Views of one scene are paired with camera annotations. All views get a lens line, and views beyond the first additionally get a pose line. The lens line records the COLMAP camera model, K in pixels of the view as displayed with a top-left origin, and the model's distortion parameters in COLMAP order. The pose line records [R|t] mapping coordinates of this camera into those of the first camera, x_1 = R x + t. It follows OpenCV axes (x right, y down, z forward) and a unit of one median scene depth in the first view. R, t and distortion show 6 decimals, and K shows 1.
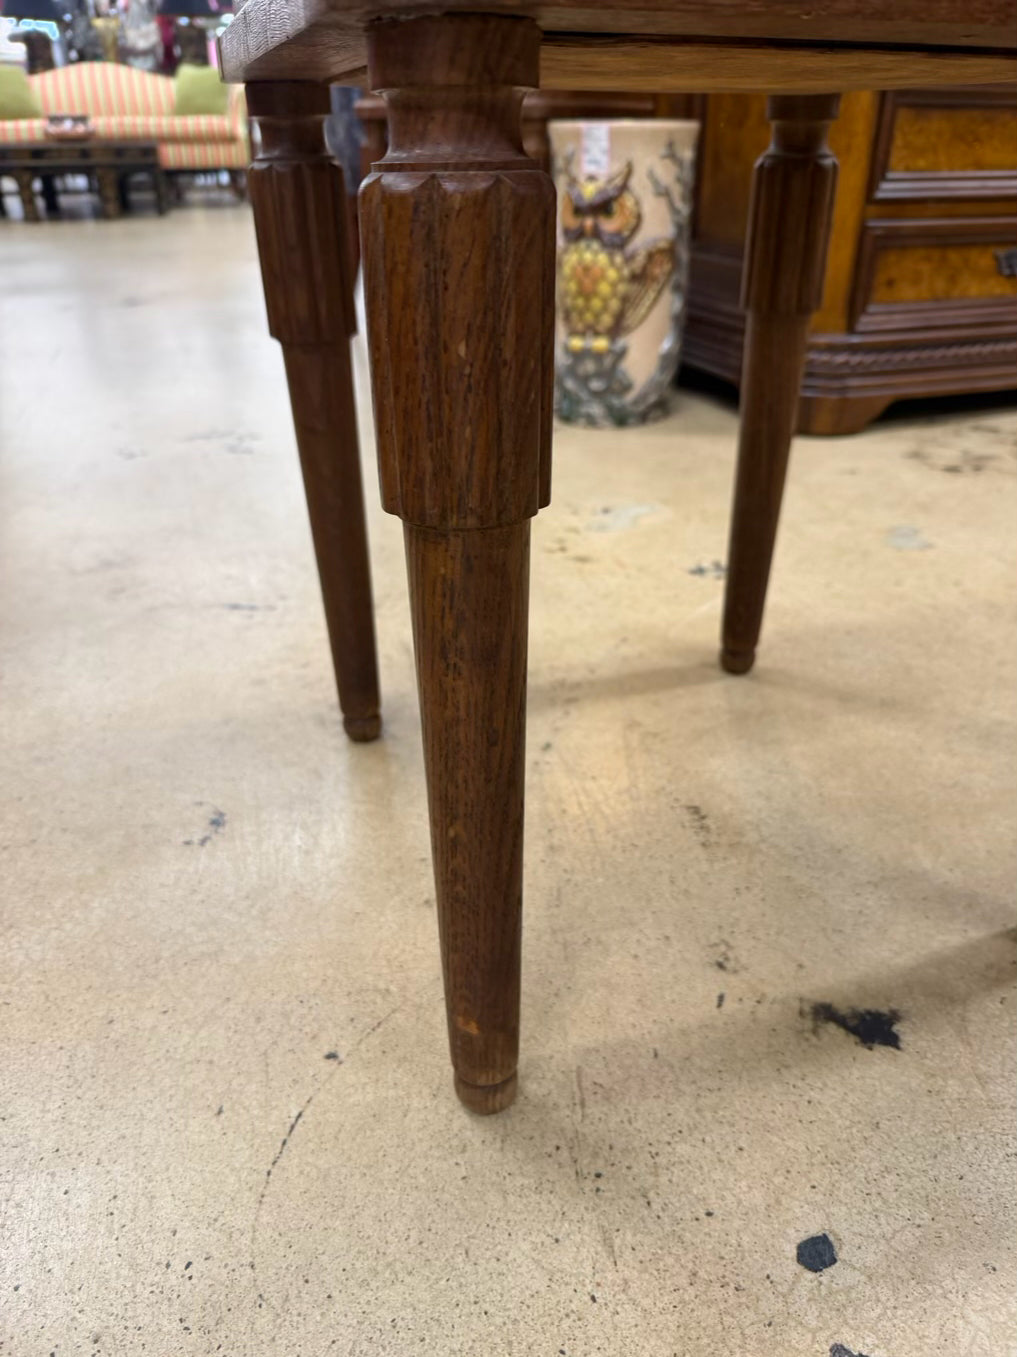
lens RADIAL K [[990.0, 0, 505.7], [0, 990.0, 689.2], [0, 0, 1]] dist [-0.019426, -0.005367]
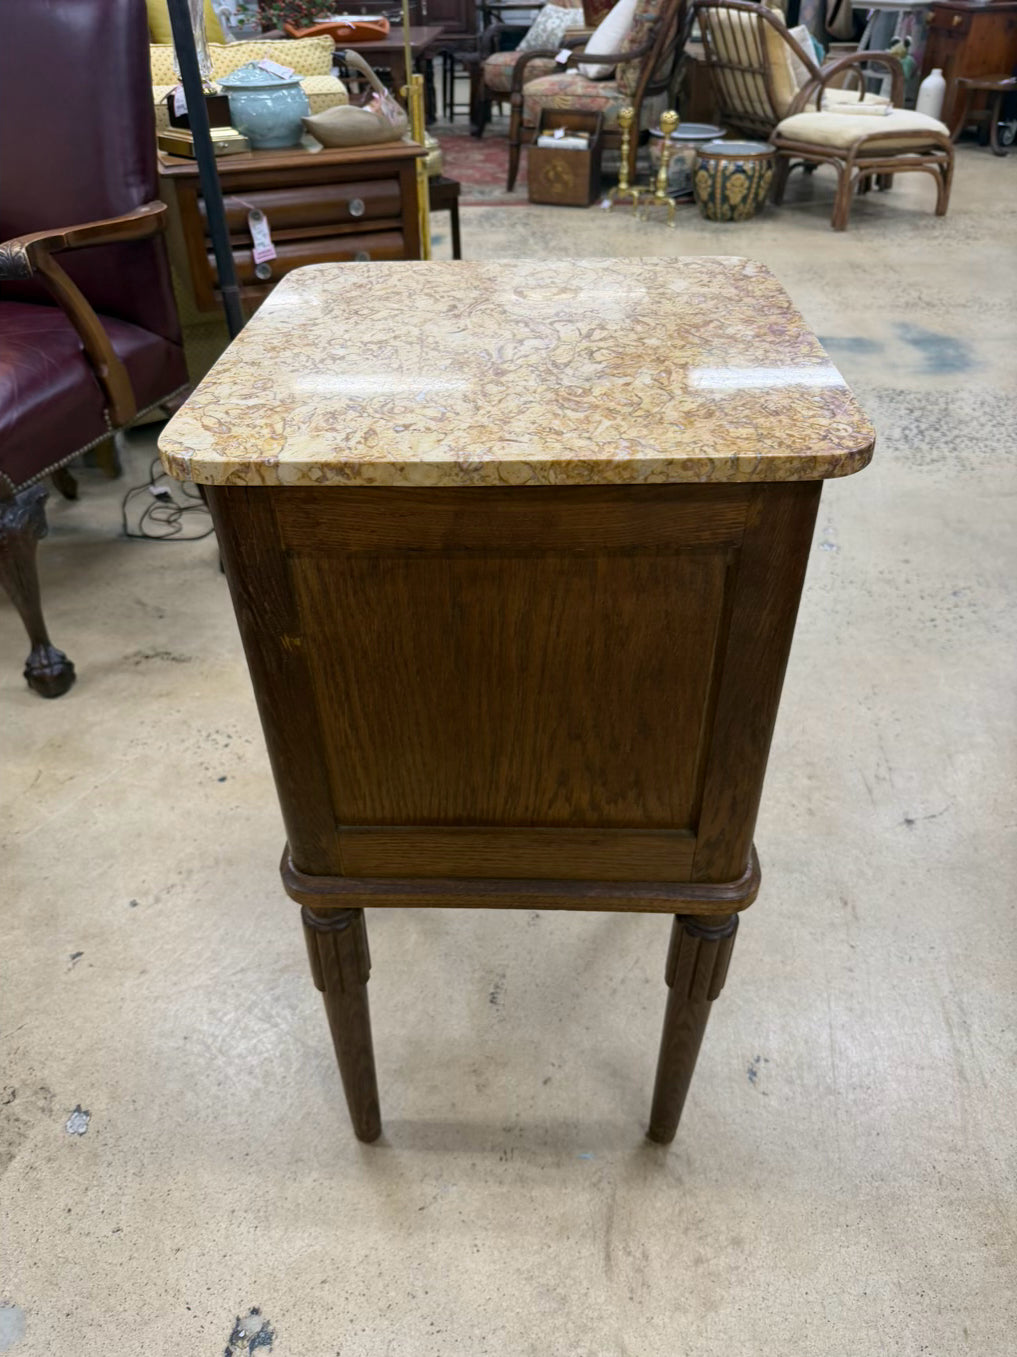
lens RADIAL K [[981.1, 0, 515.0], [0, 981.1, 674.9], [0, 0, 1]] dist [0.000841, -0.005903]
pose [[-0.938594, -0.197807, 0.282689, -0.122712], [0.180495, 0.416769, 0.890913, -0.888586], [-0.294044, 0.887230, -0.355474, 0.550704]]
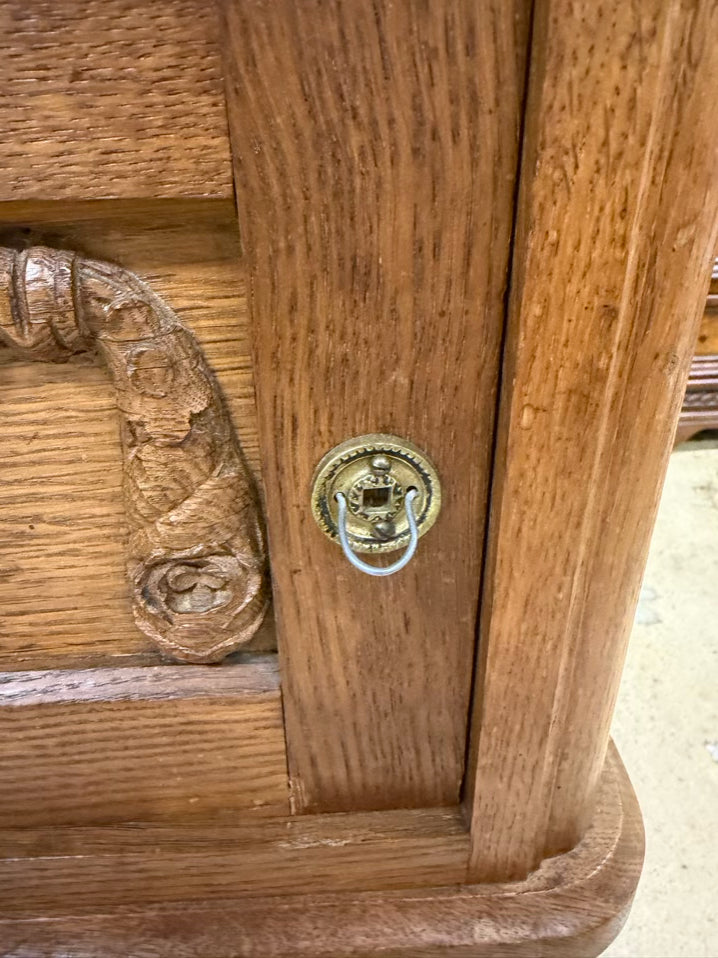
lens RADIAL K [[694.4, 0, 360.1], [0, 694.4, 419.9], [0, 0, 1]] dist [-0.000236, 0.000057]
pose [[0.964034, 0.109788, -0.242045, 0.217436], [-0.116511, 0.993096, -0.013594, -0.270016], [0.238881, 0.041306, 0.970170, 0.091798]]
